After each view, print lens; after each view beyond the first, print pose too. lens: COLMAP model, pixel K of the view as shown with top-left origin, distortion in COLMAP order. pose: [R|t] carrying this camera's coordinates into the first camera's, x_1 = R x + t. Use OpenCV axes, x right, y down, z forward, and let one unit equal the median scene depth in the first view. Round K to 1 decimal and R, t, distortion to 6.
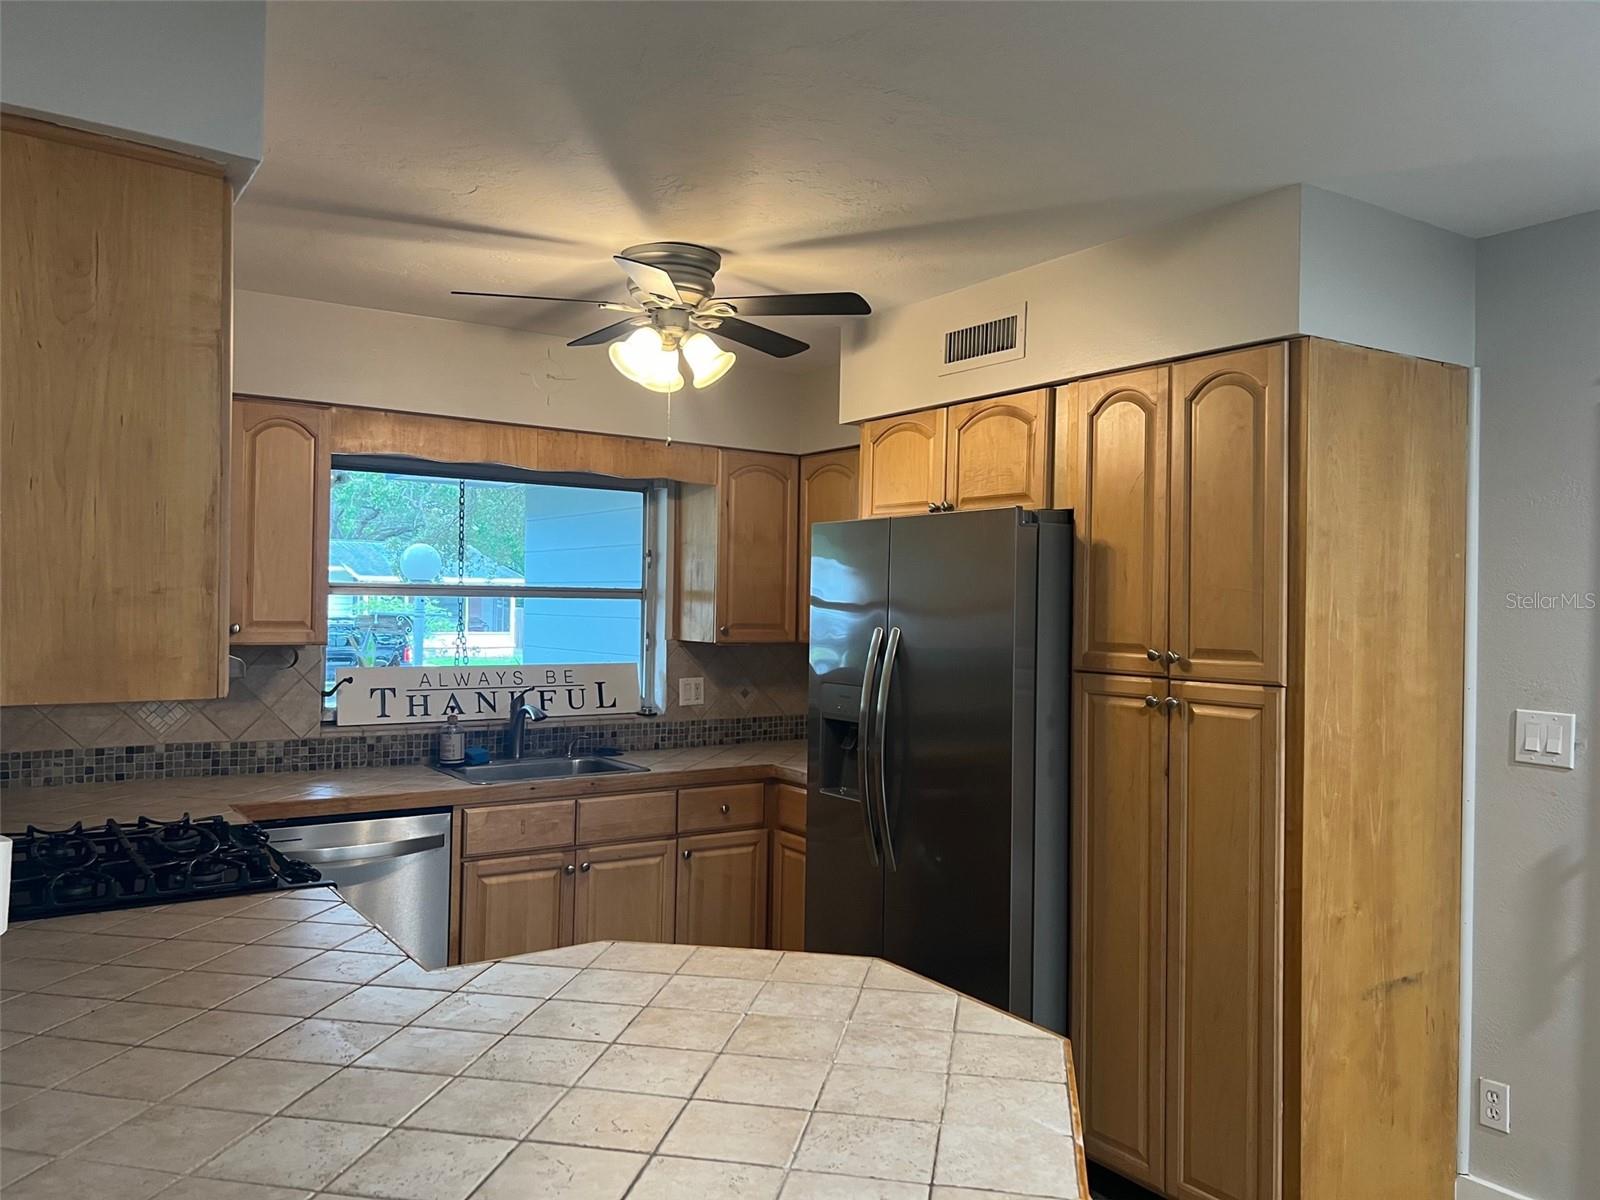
lens RADIAL K [[1196.6, 0, 795.9], [0, 1196.6, 596.0], [0, 0, 1]] dist [0.070717, -0.091286]
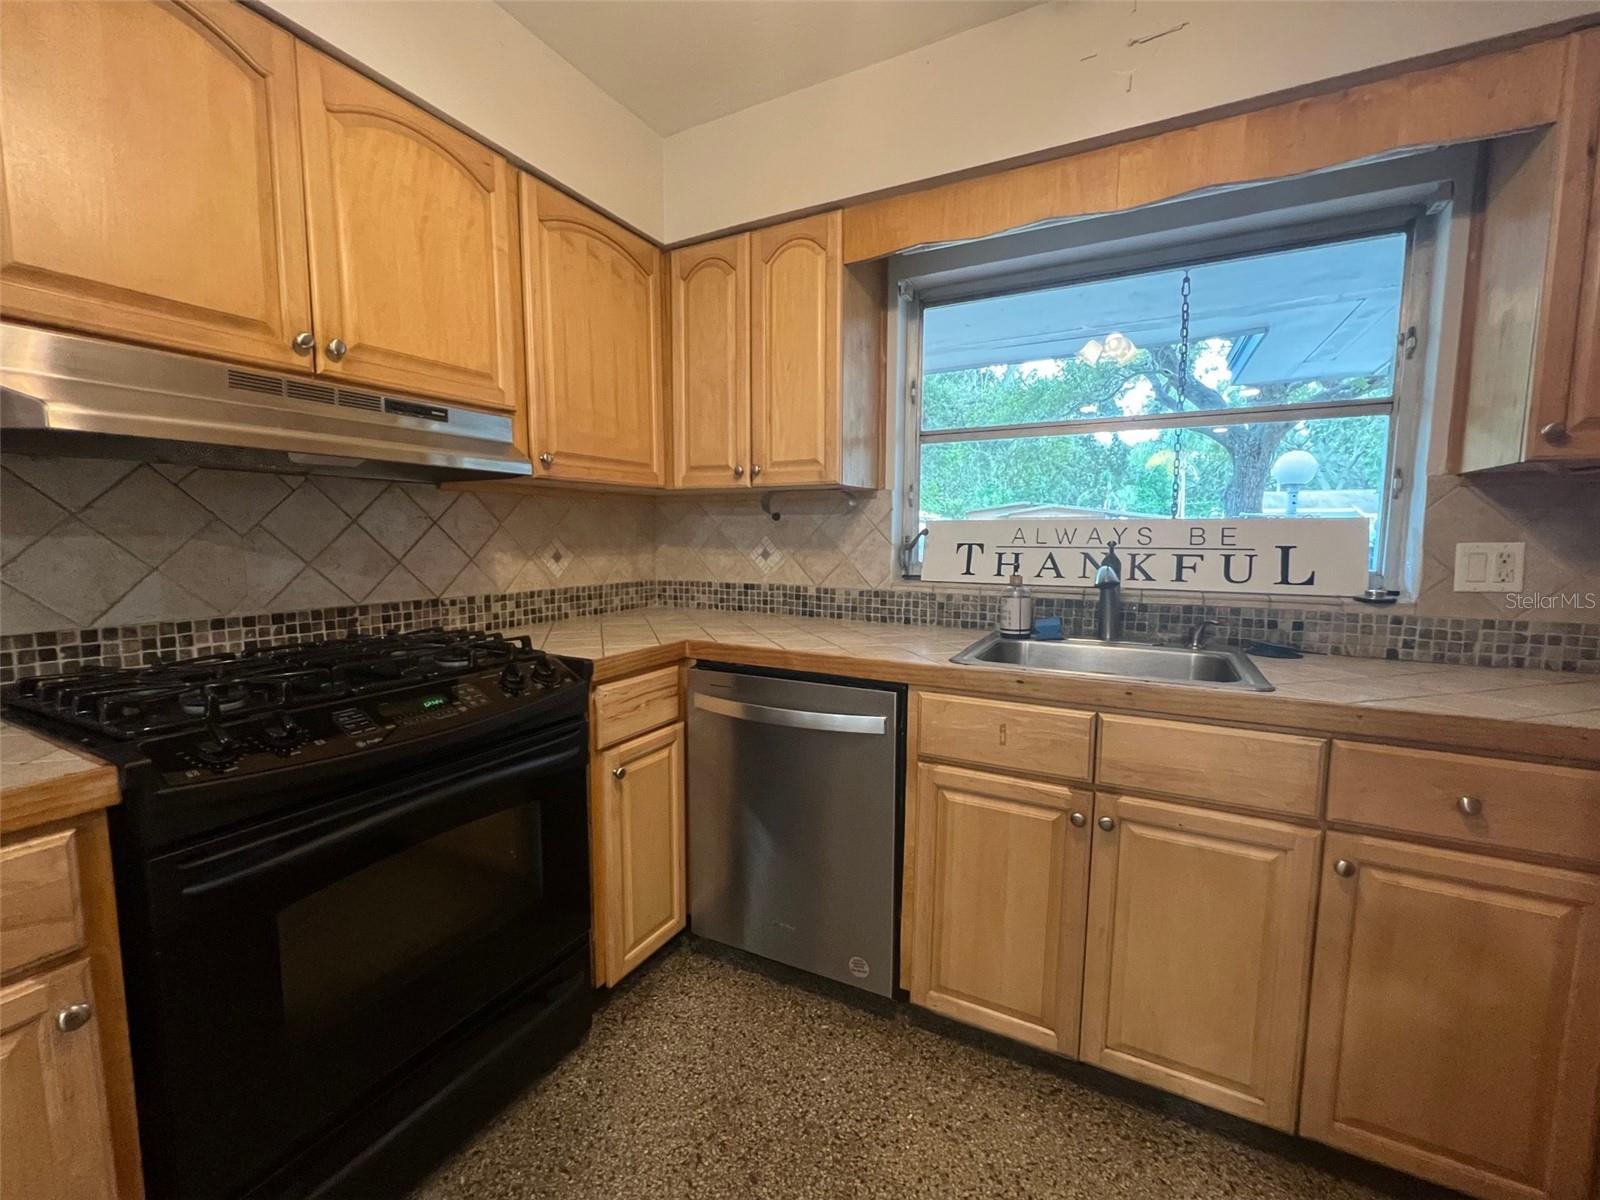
lens RADIAL K [[660.8, 0, 797.5], [0, 660.8, 597.3], [0, 0, 1]] dist [-0.003563, -0.000159]
pose [[0.471186, 0.070299, -0.879228, 0.039052], [0.009825, 0.996339, 0.084928, 0.081300], [0.881979, -0.048655, 0.468770, 0.720482]]
